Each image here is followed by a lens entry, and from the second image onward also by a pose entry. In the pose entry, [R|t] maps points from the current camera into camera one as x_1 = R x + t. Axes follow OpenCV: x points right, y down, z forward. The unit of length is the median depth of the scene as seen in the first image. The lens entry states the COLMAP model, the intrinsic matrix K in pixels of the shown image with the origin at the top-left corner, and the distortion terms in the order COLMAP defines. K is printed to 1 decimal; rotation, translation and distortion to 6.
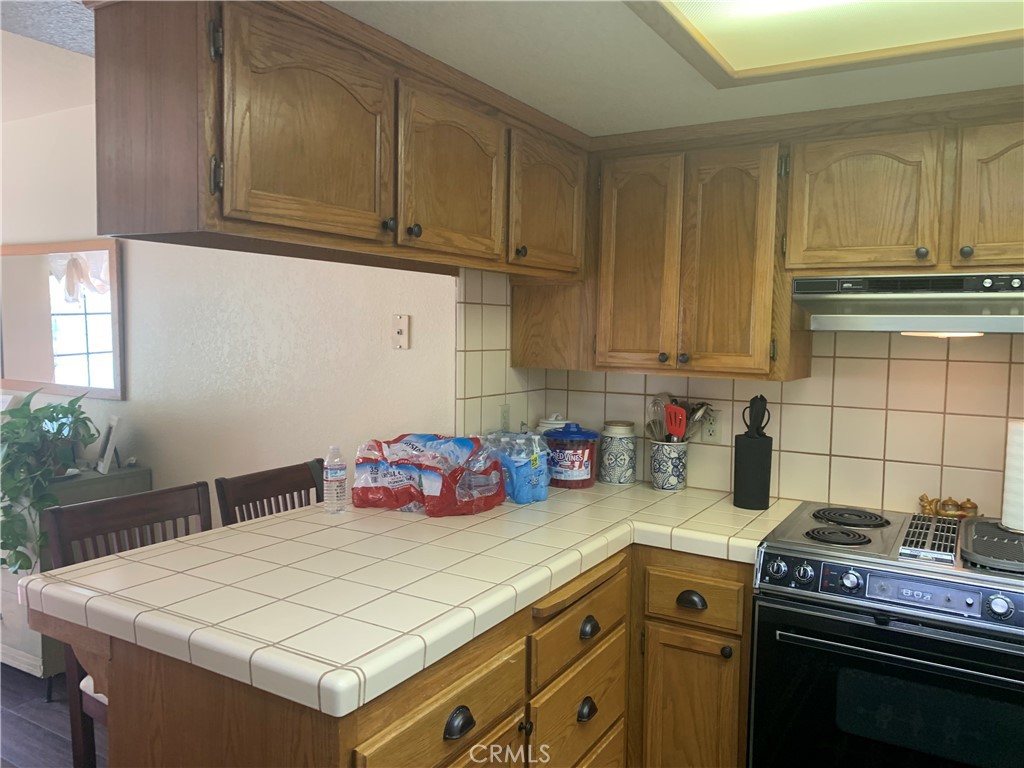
lens RADIAL K [[778.9, 0, 512.0], [0, 778.9, 384.0], [0, 0, 1]] dist [0.044330, 0.000313]
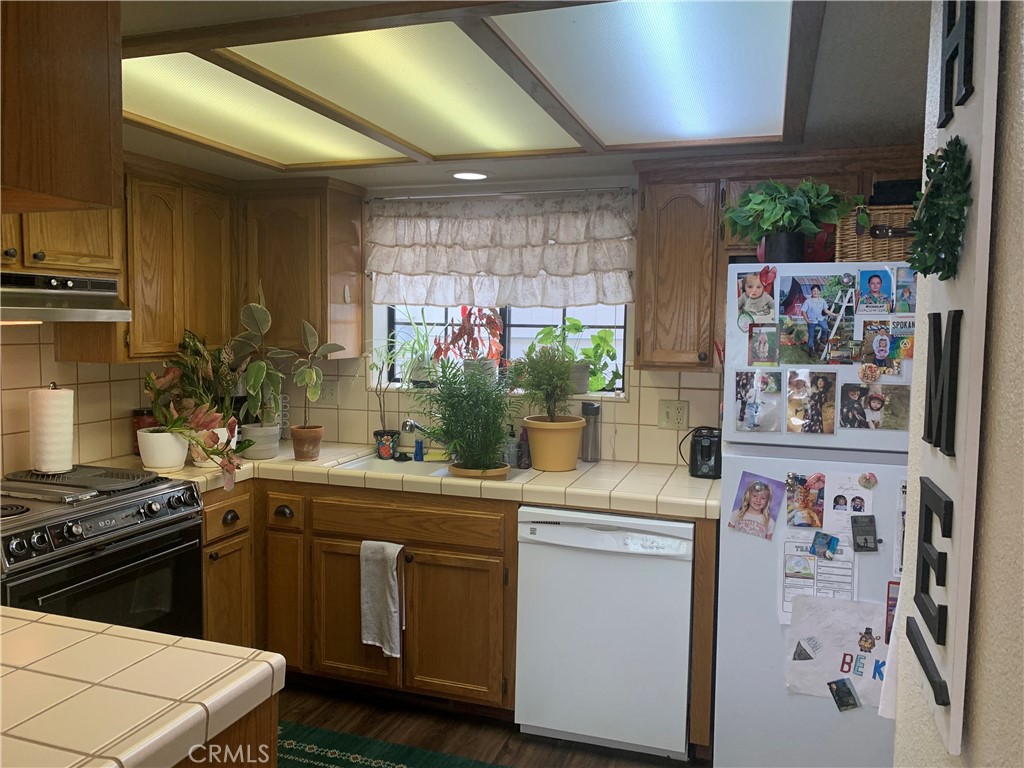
lens RADIAL K [[778.9, 0, 512.0], [0, 778.9, 384.0], [0, 0, 1]] dist [0.044330, 0.000313]
pose [[-0.215183, -0.090029, 0.972415, -0.835262], [0.060988, 0.992559, 0.105390, -0.054802], [-0.974667, 0.081984, -0.208091, 0.566538]]
